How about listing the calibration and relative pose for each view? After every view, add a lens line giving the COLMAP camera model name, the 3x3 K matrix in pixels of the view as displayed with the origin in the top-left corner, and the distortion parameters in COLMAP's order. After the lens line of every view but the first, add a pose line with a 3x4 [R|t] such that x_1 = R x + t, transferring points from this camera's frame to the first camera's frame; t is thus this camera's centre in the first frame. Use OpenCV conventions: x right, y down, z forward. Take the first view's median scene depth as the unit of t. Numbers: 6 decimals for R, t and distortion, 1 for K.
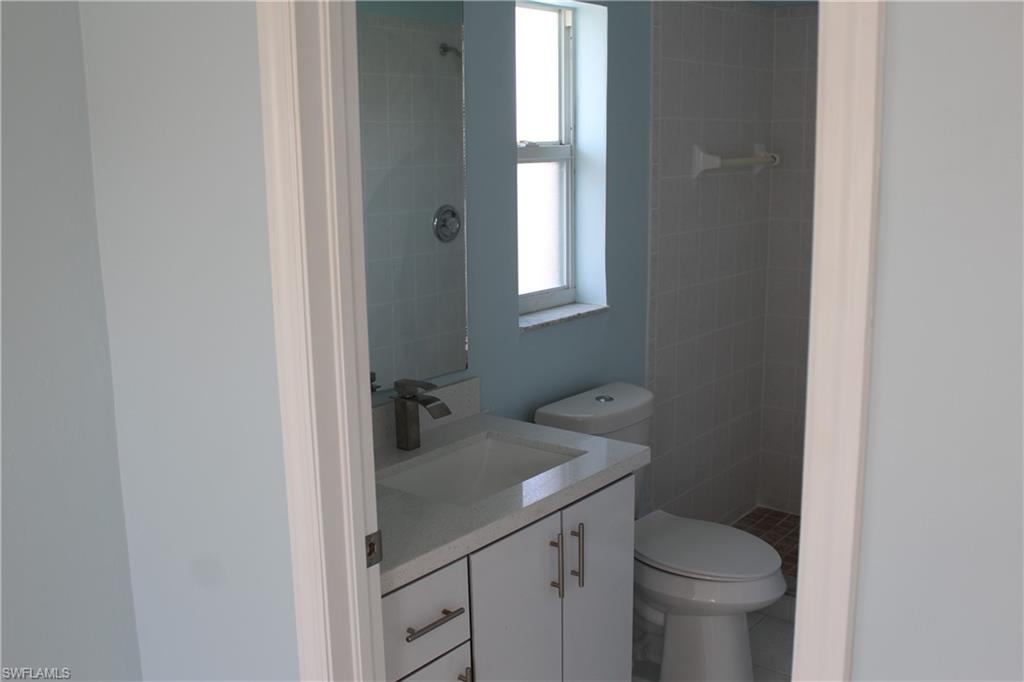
lens RADIAL K [[976.1, 0, 512.0], [0, 976.1, 341.0], [0, 0, 1]] dist [-0.136060, 0.002177]
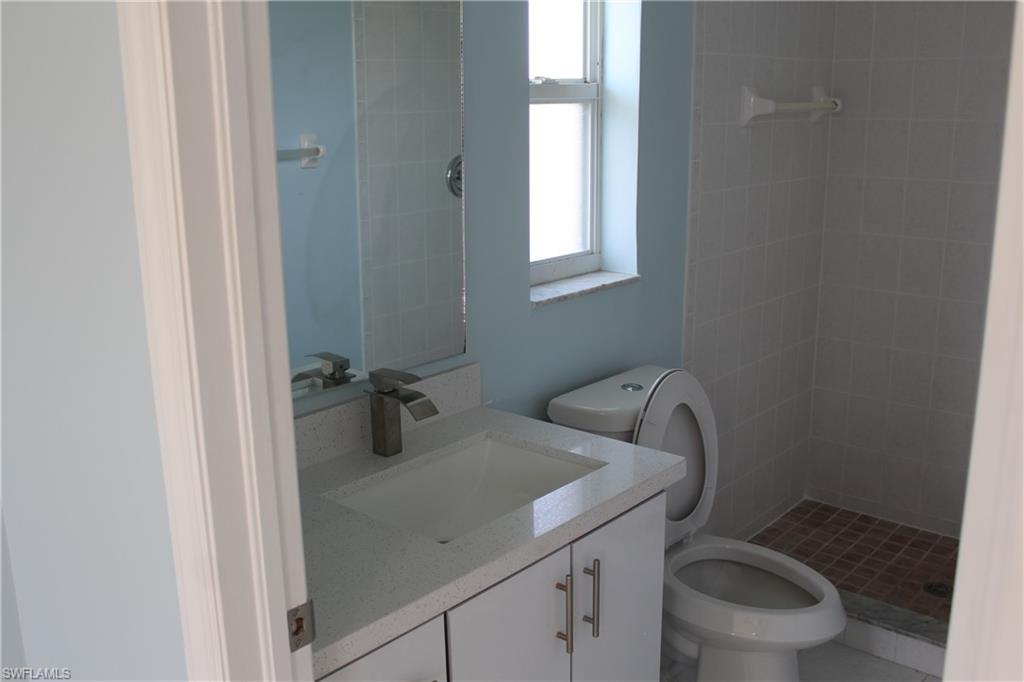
lens RADIAL K [[976.1, 0, 512.0], [0, 976.1, 341.0], [0, 0, 1]] dist [-0.136060, 0.002177]
pose [[0.999298, 0.013154, -0.035082, 0.022231], [-0.011485, 0.998811, 0.047371, -0.020722], [0.035664, -0.046935, 0.998261, 0.176283]]
